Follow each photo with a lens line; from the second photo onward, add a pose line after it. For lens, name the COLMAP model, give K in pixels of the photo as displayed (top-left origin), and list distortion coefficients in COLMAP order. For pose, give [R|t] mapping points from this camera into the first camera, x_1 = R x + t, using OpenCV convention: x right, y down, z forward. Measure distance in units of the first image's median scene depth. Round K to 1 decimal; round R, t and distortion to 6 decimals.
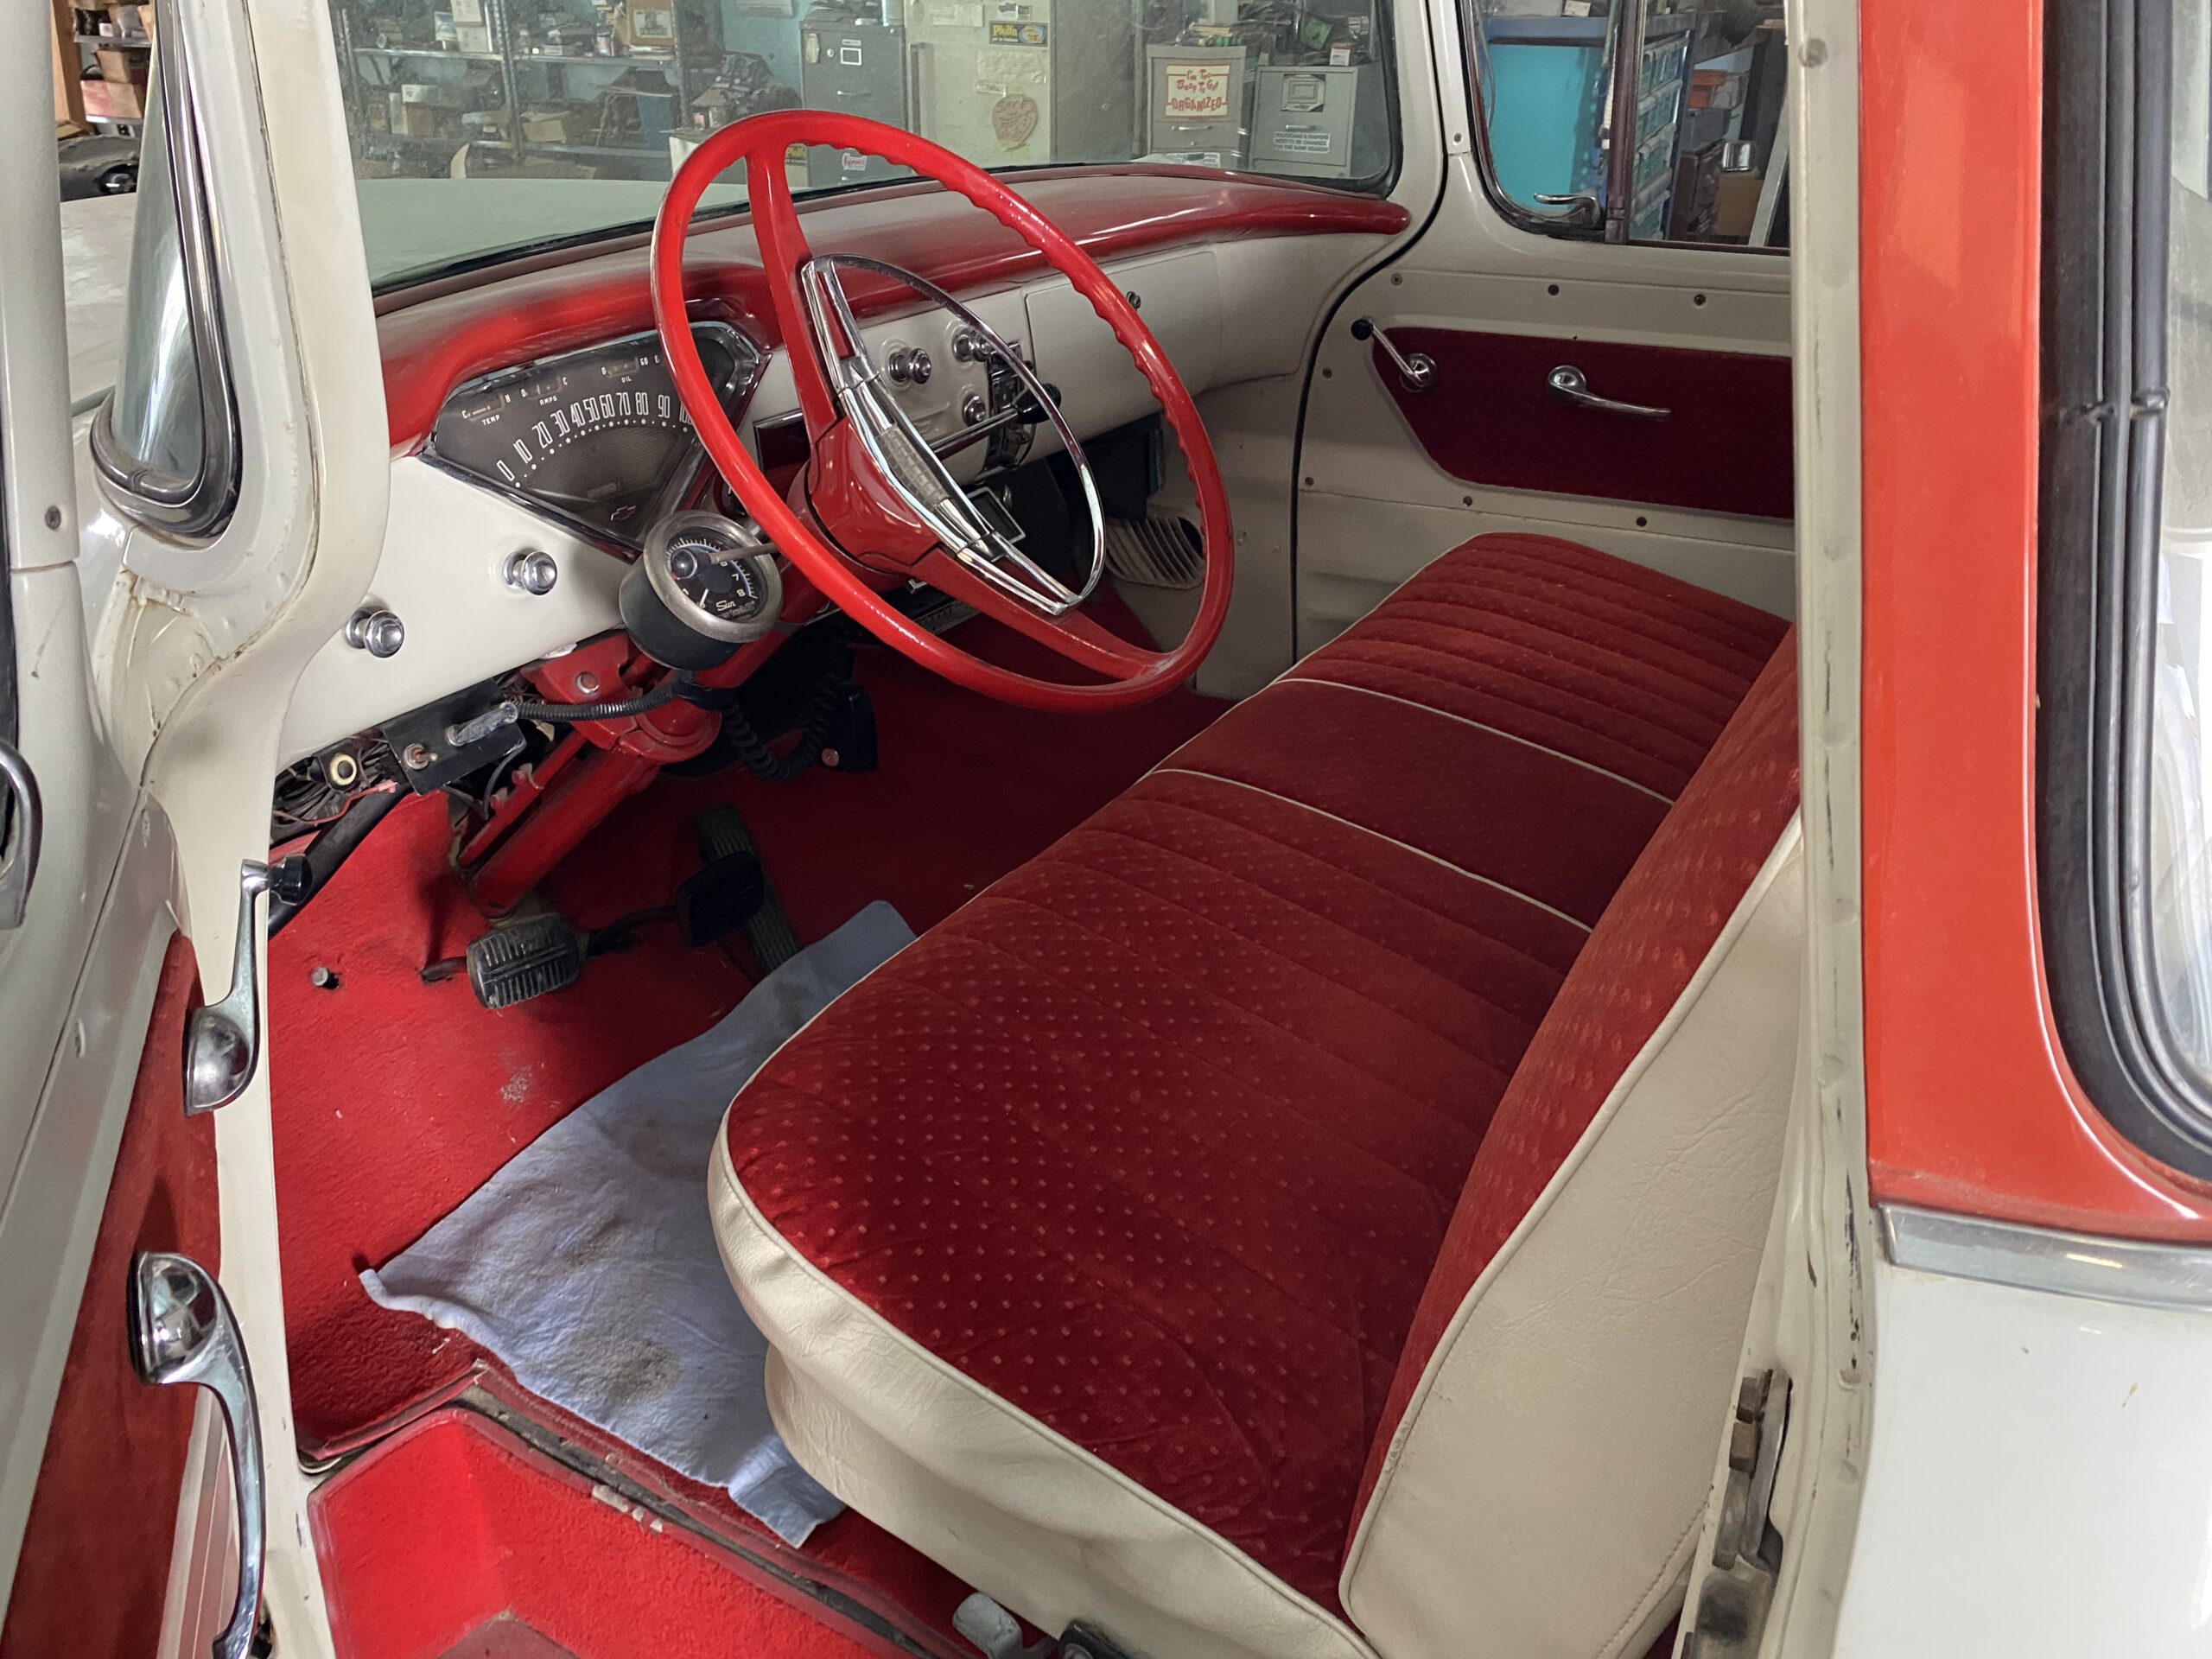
lens RADIAL K [[1704.1, 0, 1106.0], [0, 1704.1, 829.5], [0, 0, 1]] dist [0.108818, -0.335161]
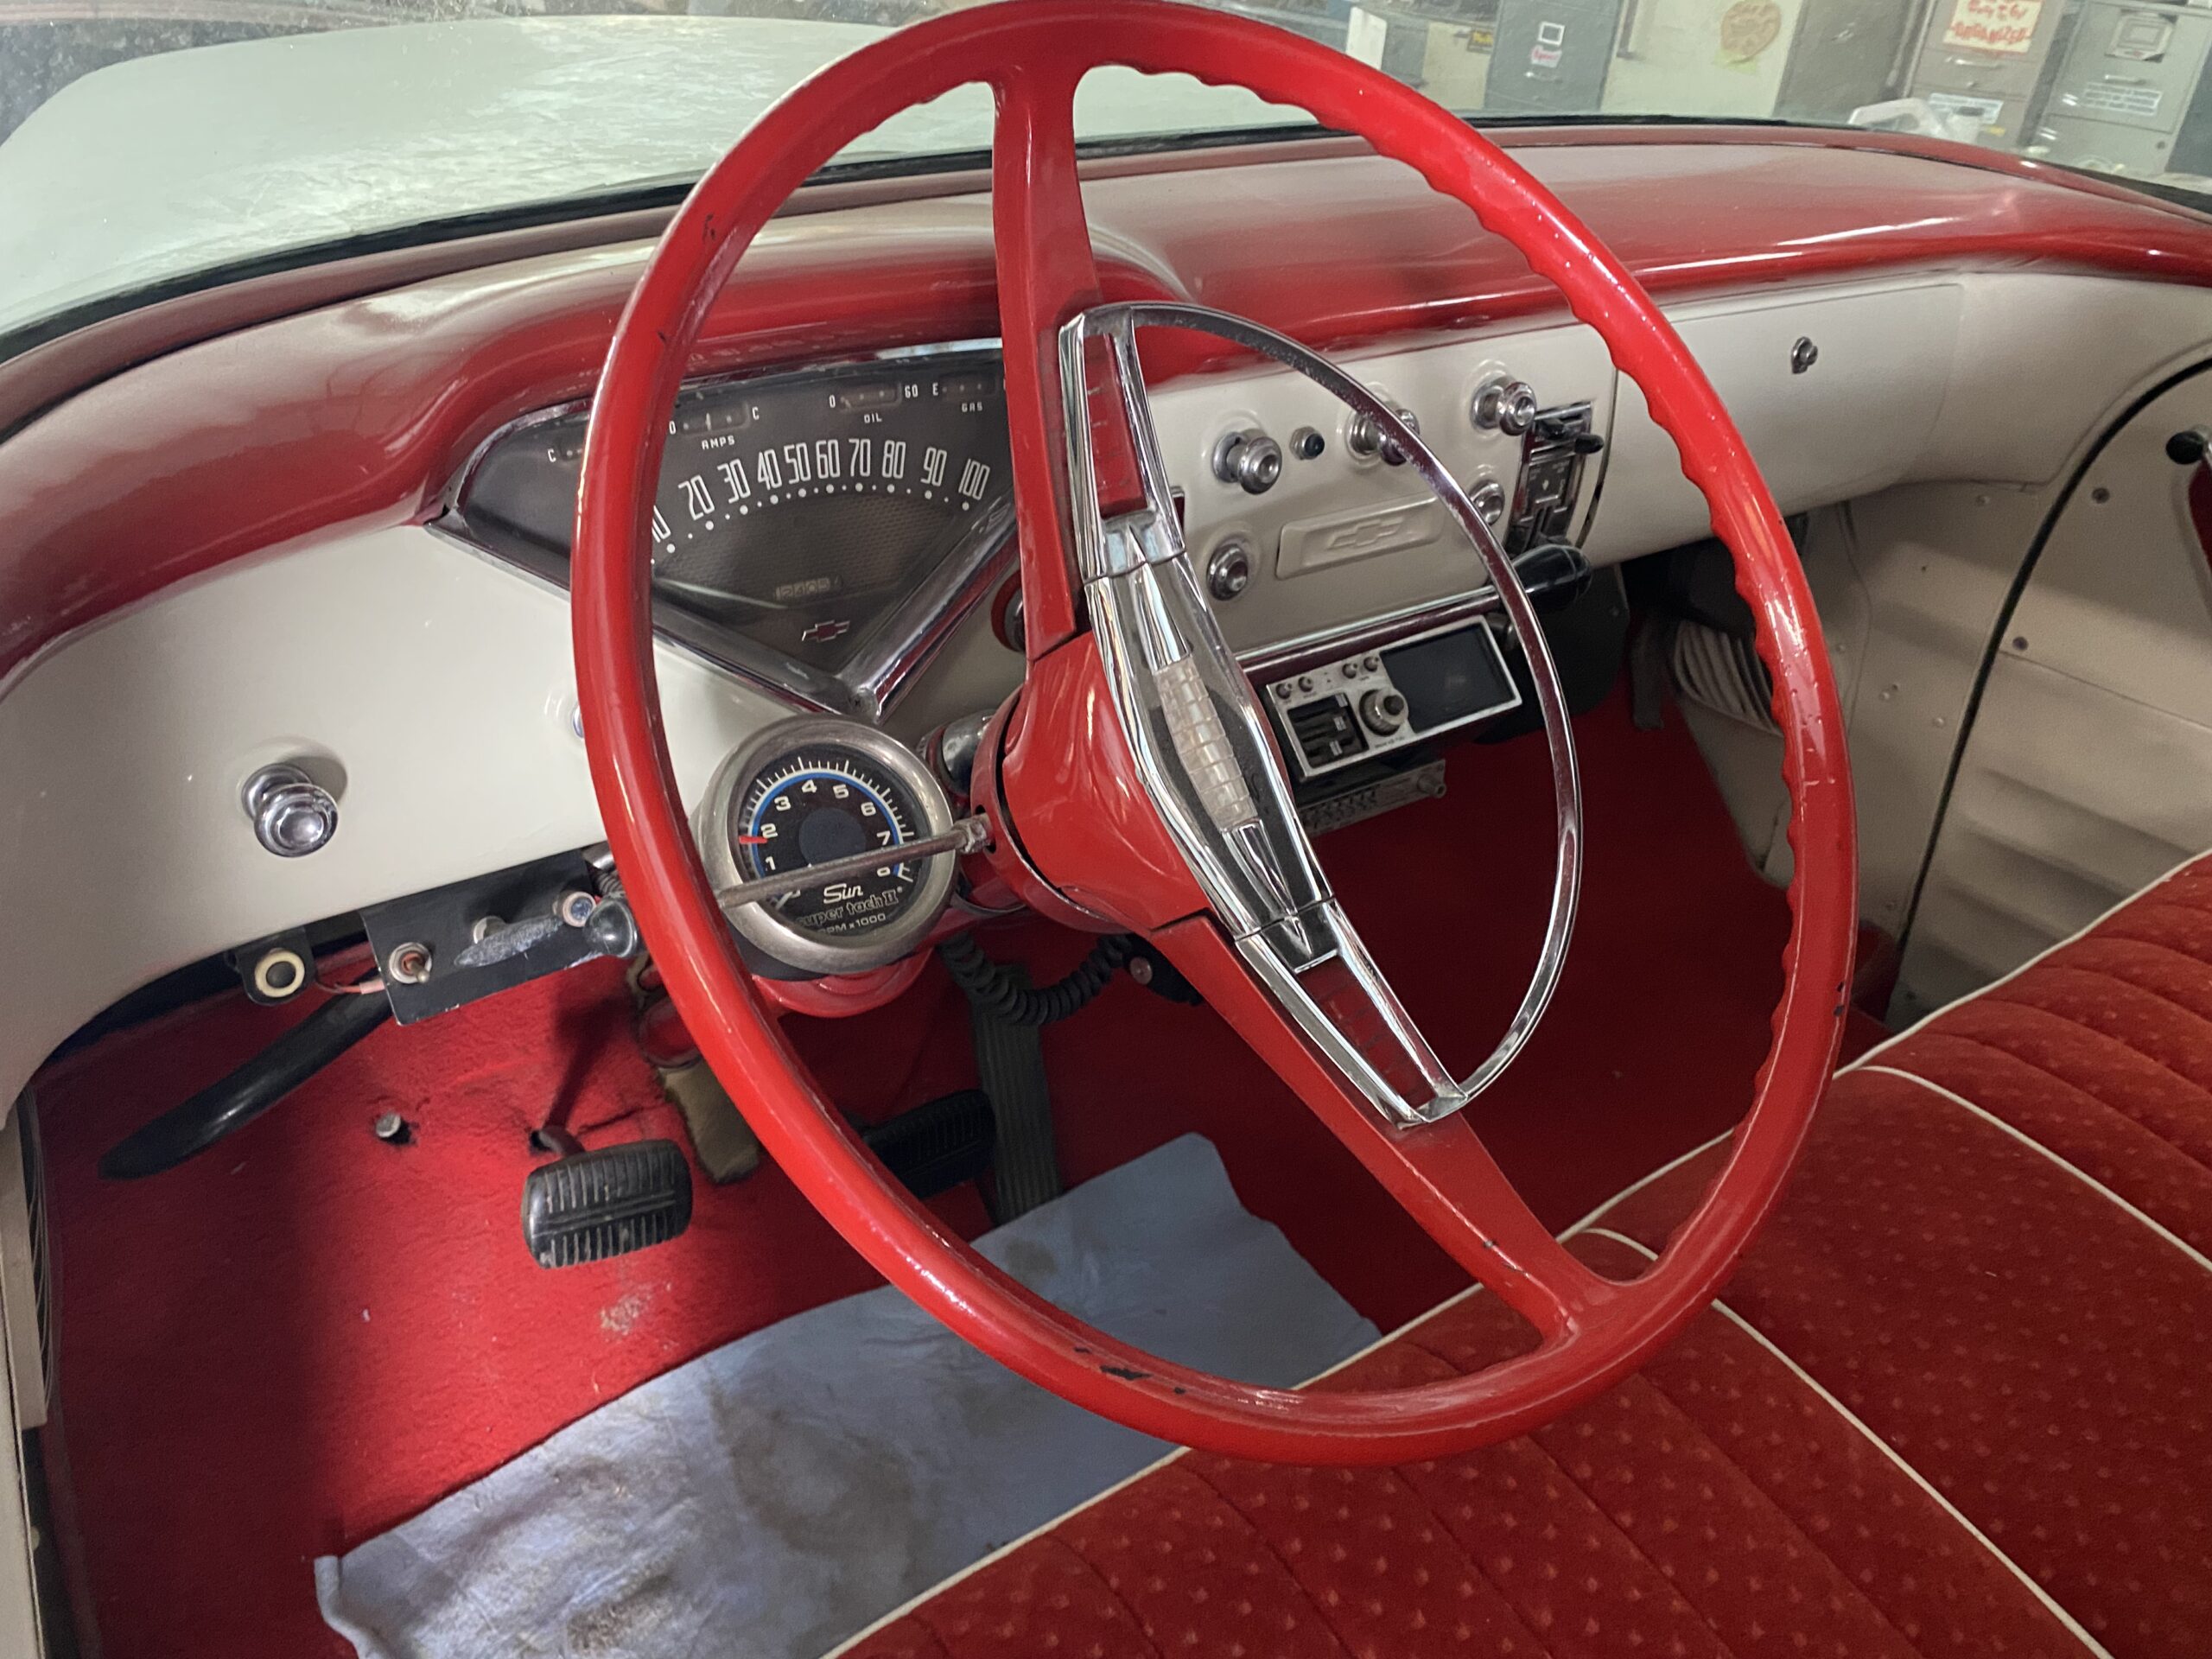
lens RADIAL K [[1697.3, 0, 1101.4], [0, 1697.3, 837.1], [0, 0, 1]] dist [0.005962, 0.000981]
pose [[0.920835, 0.250884, -0.298530, 0.011005], [-0.229905, 0.967636, 0.104043, -0.180592], [0.314971, -0.027173, 0.948712, 0.408774]]
